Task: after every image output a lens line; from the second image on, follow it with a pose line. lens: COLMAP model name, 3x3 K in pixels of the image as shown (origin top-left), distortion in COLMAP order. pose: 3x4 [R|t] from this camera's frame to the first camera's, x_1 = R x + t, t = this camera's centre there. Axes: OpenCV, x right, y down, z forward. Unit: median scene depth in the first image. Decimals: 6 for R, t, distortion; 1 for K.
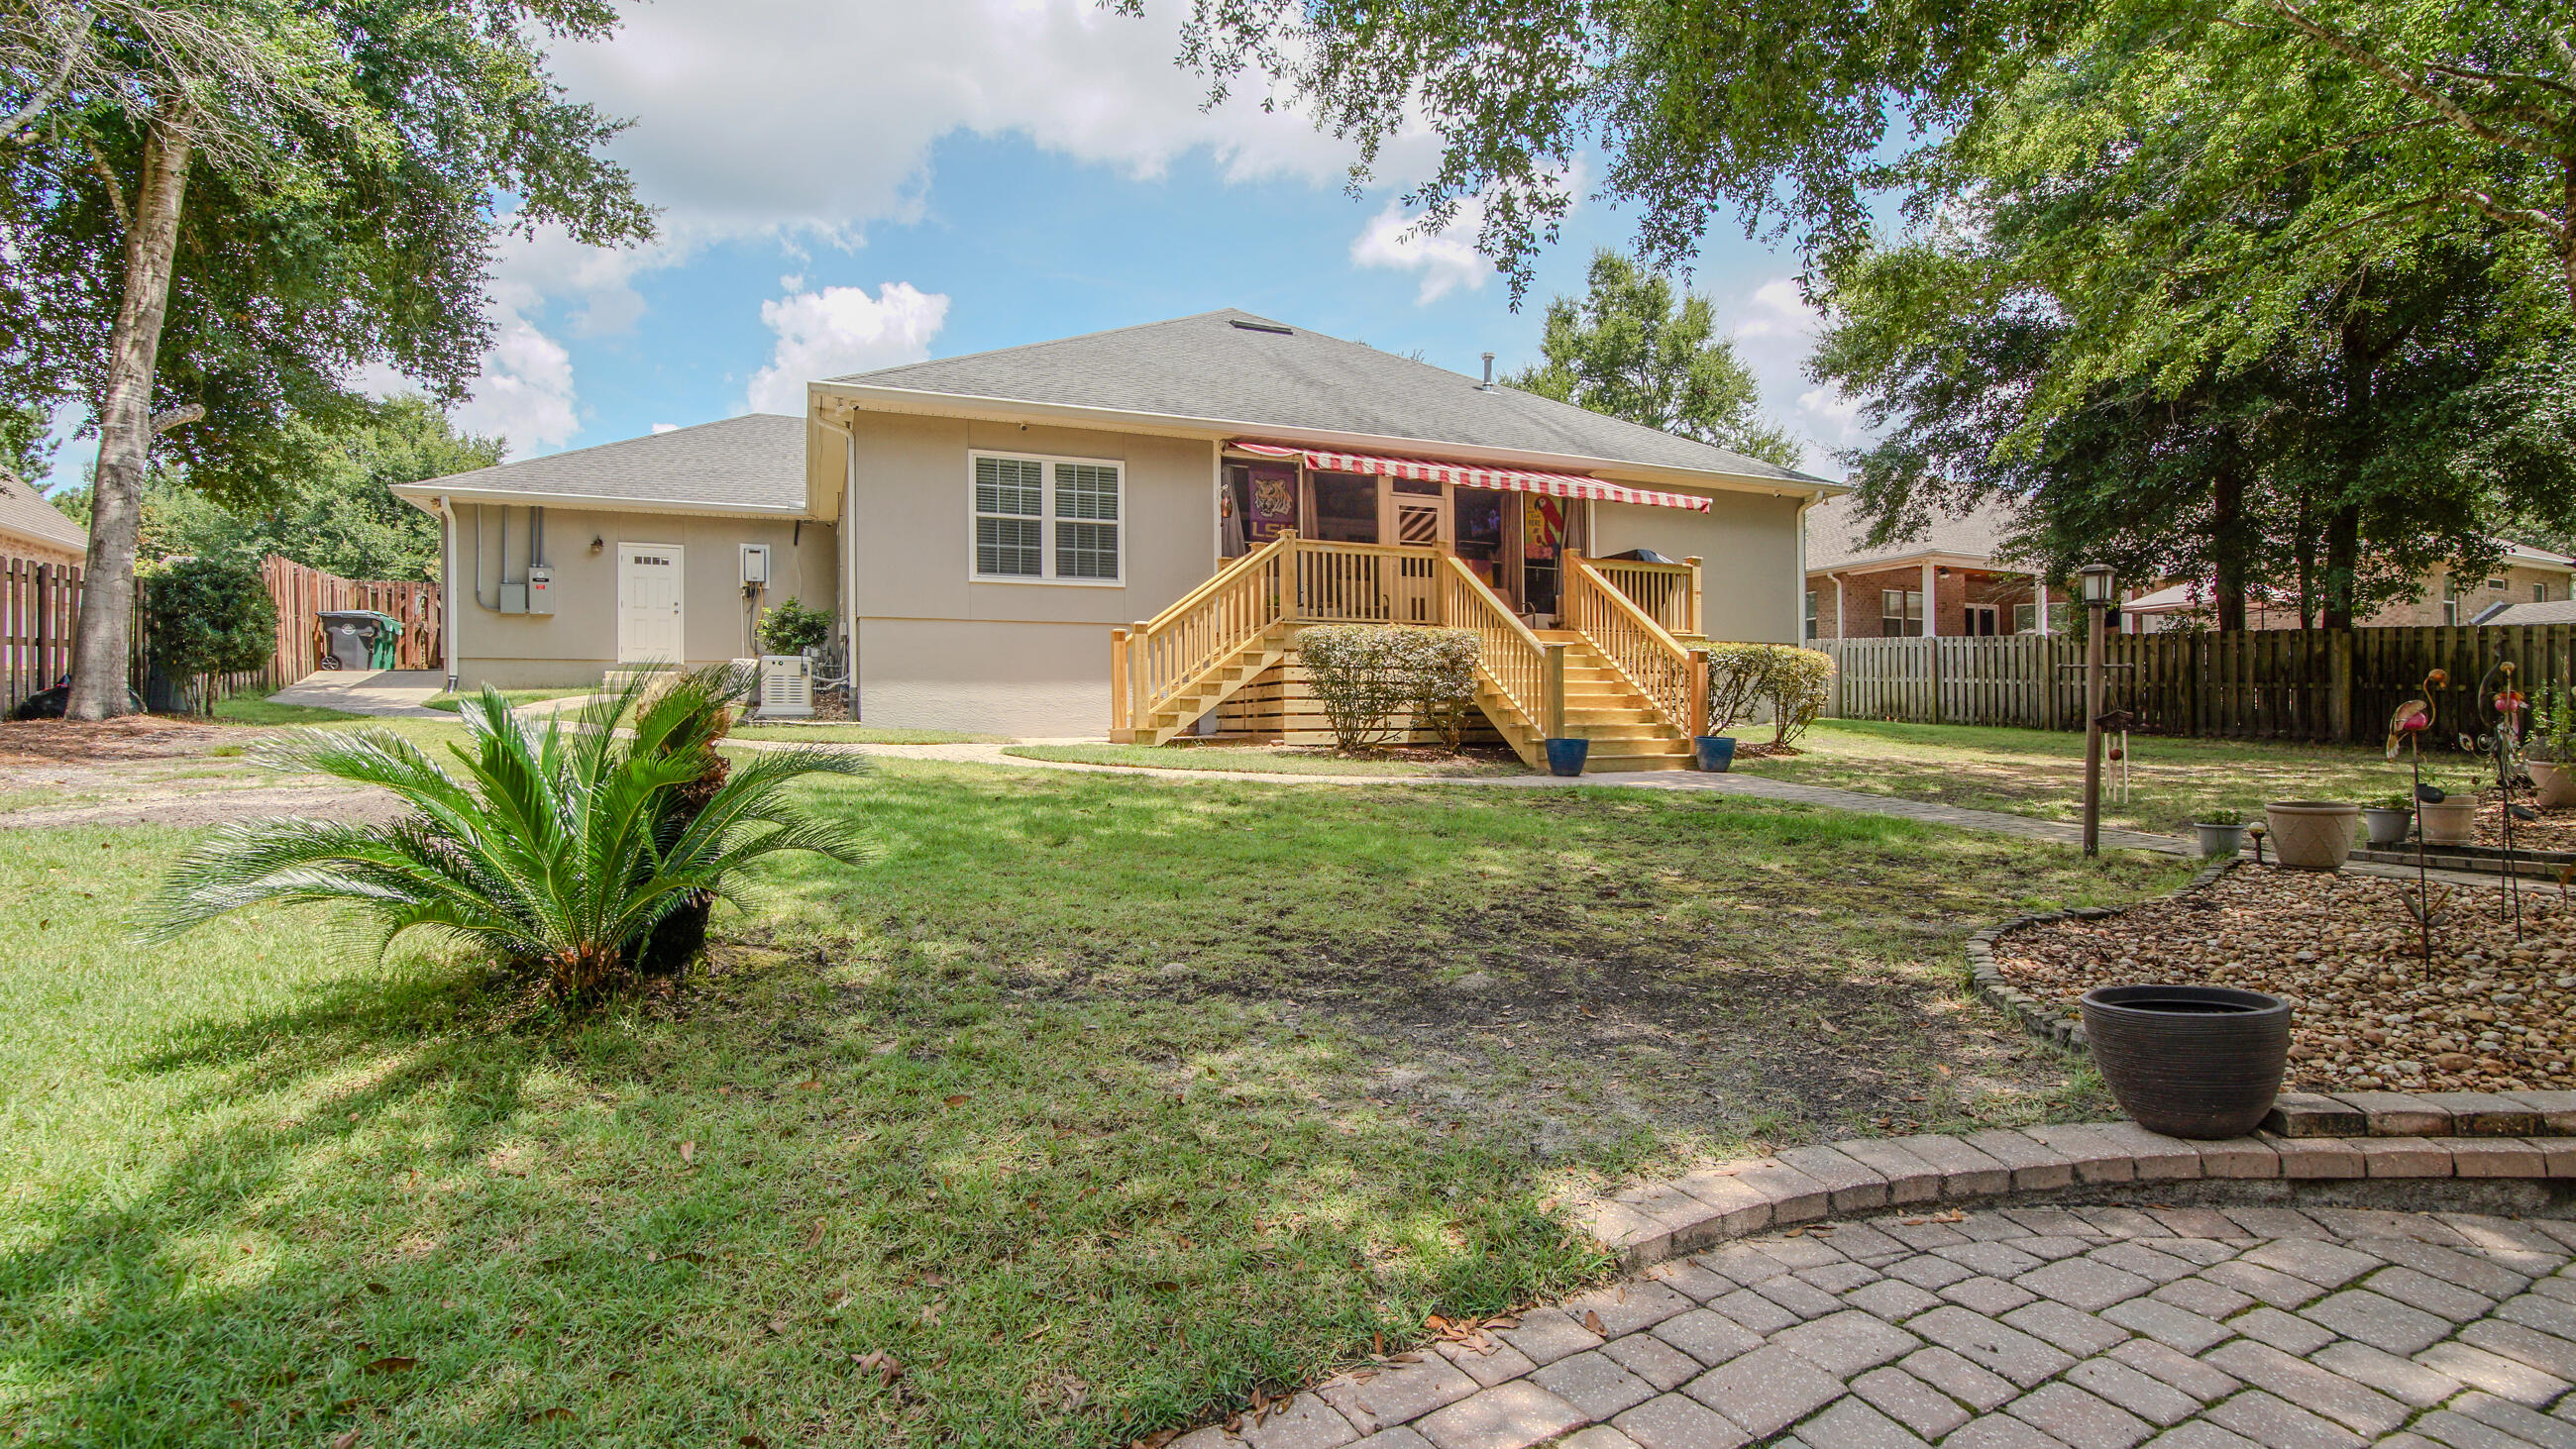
lens RADIAL K [[1173.8, 0, 1291.6], [0, 1173.8, 736.2], [0, 0, 1]] dist [-0.049544, 0.015328]
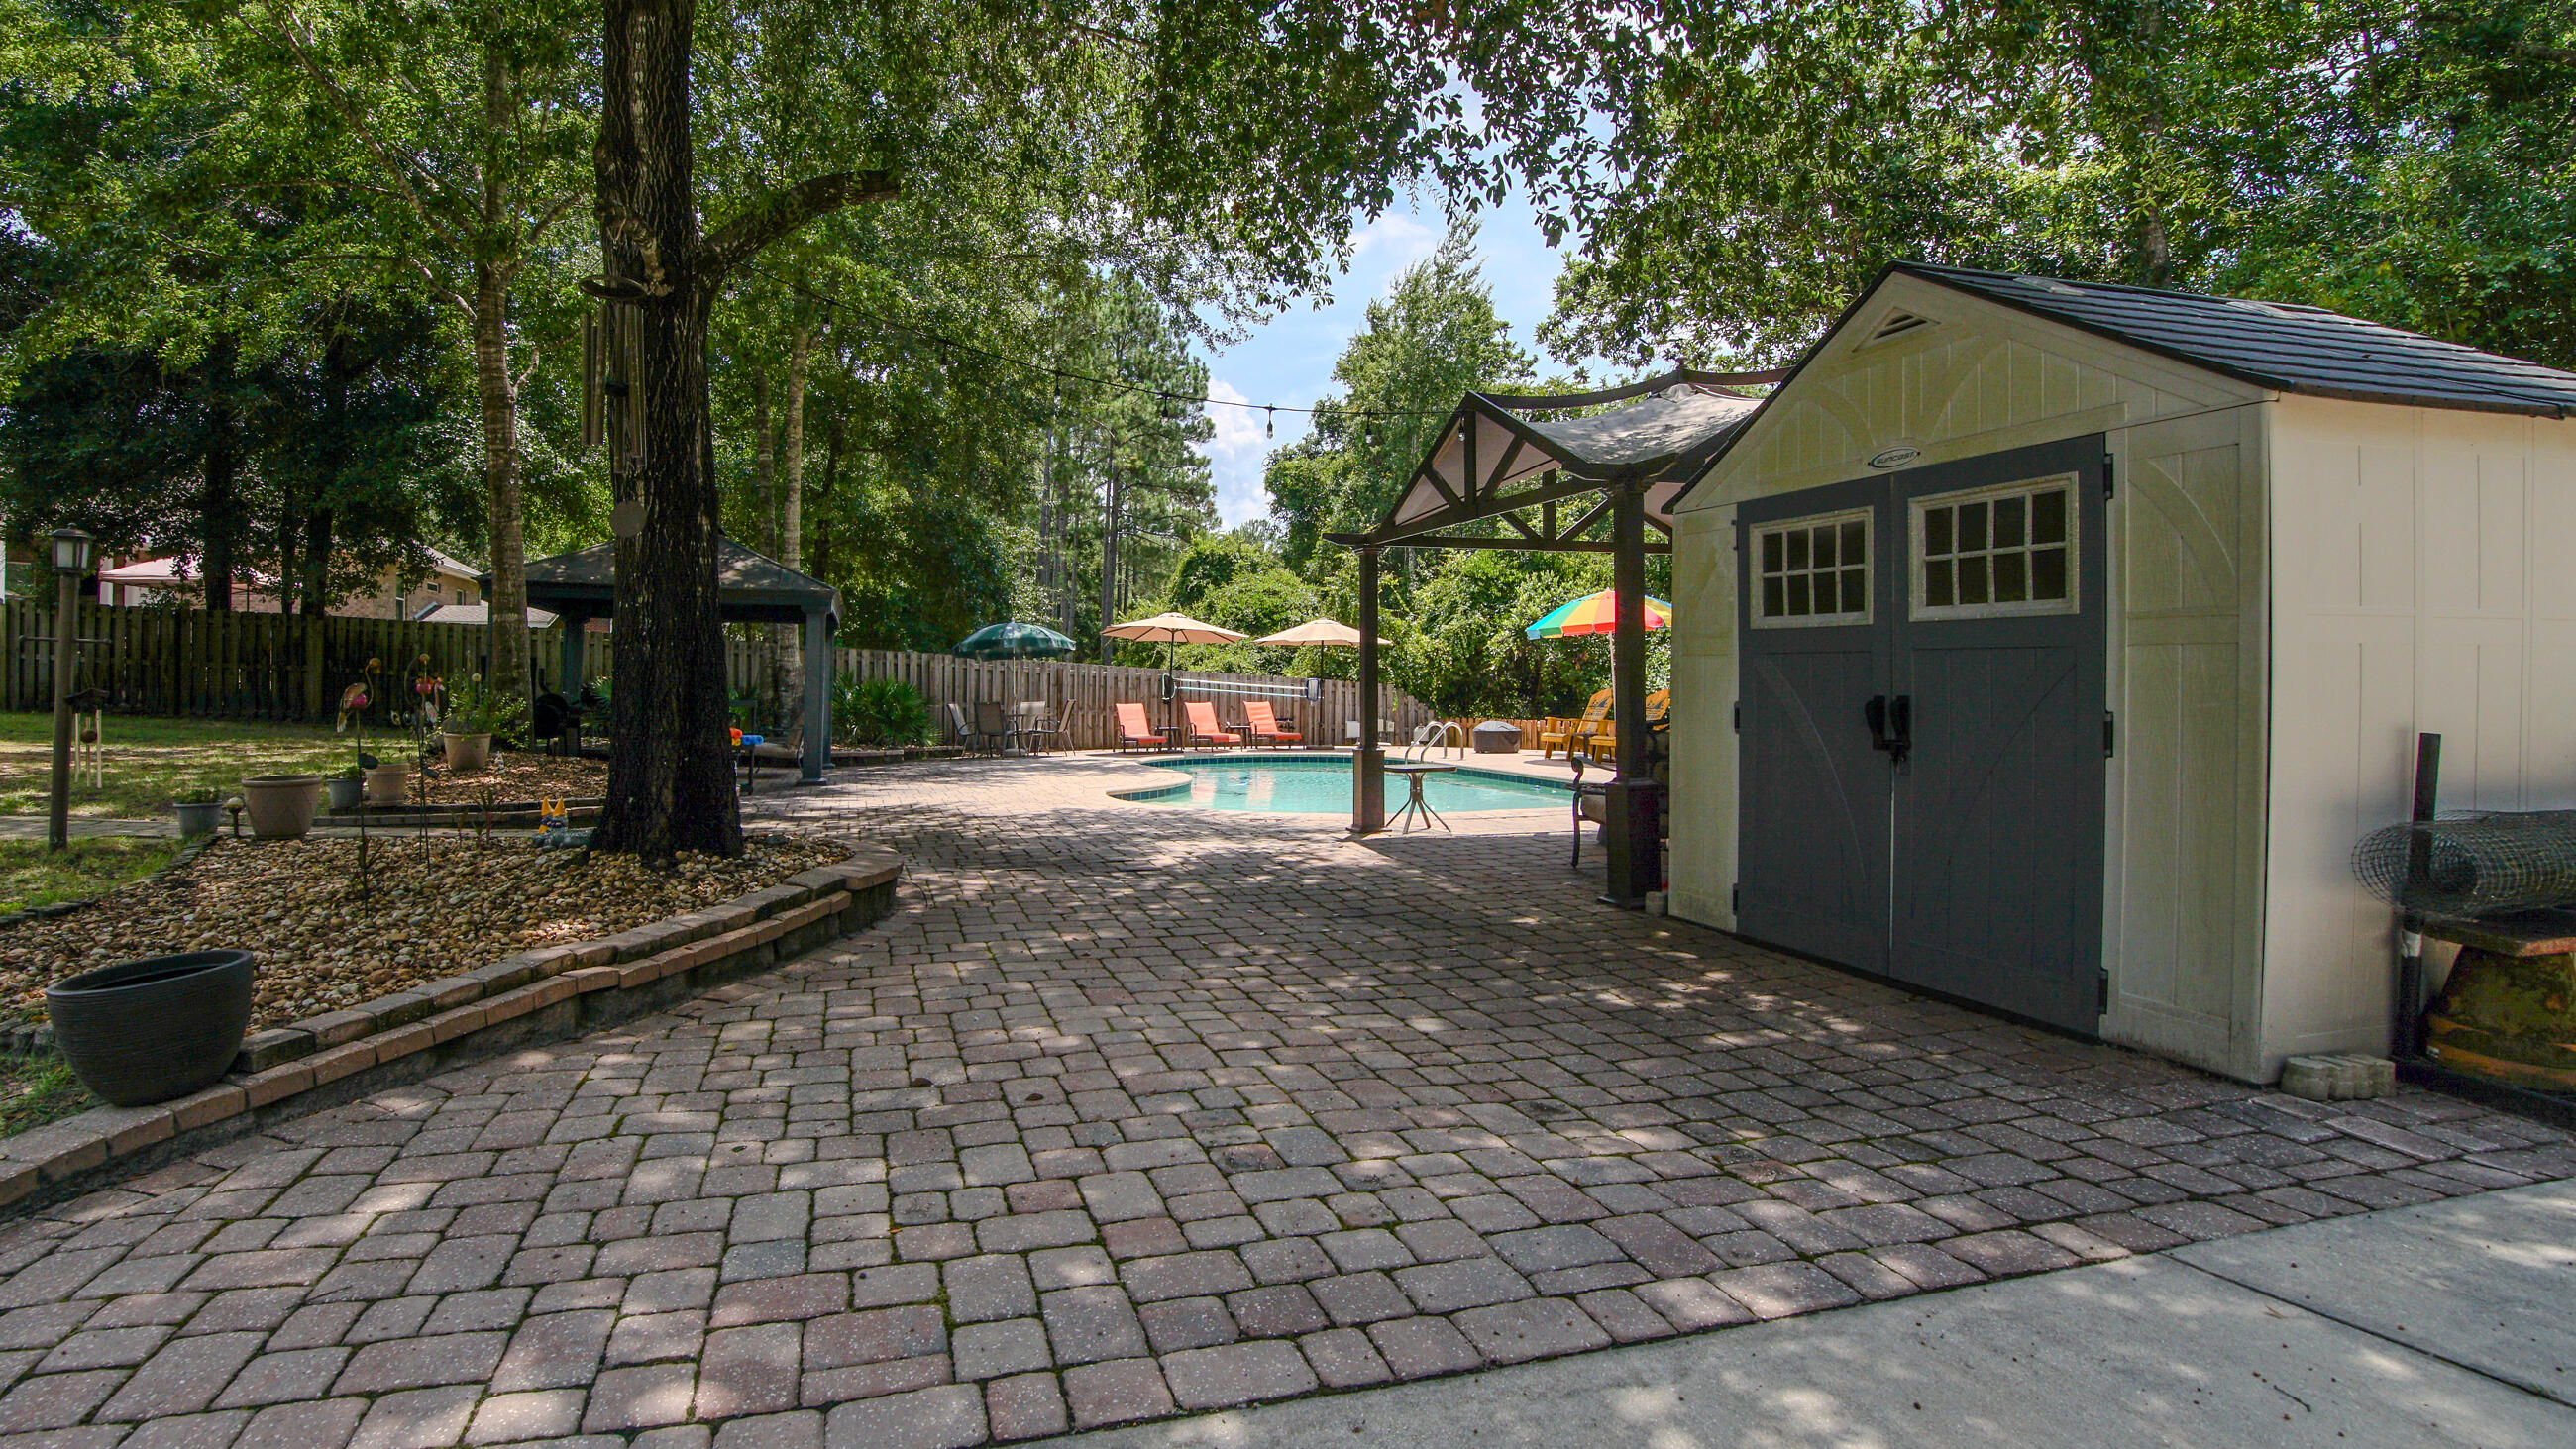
lens RADIAL K [[1261.9, 0, 1197.1], [0, 1261.9, 664.2], [0, 0, 1]] dist [-0.057314, 0.016563]
pose [[0.210162, 0.030677, 0.977185, -0.068103], [0.011461, 0.999362, -0.033838, 0.001279], [-0.977599, 0.018311, 0.209676, -0.099562]]
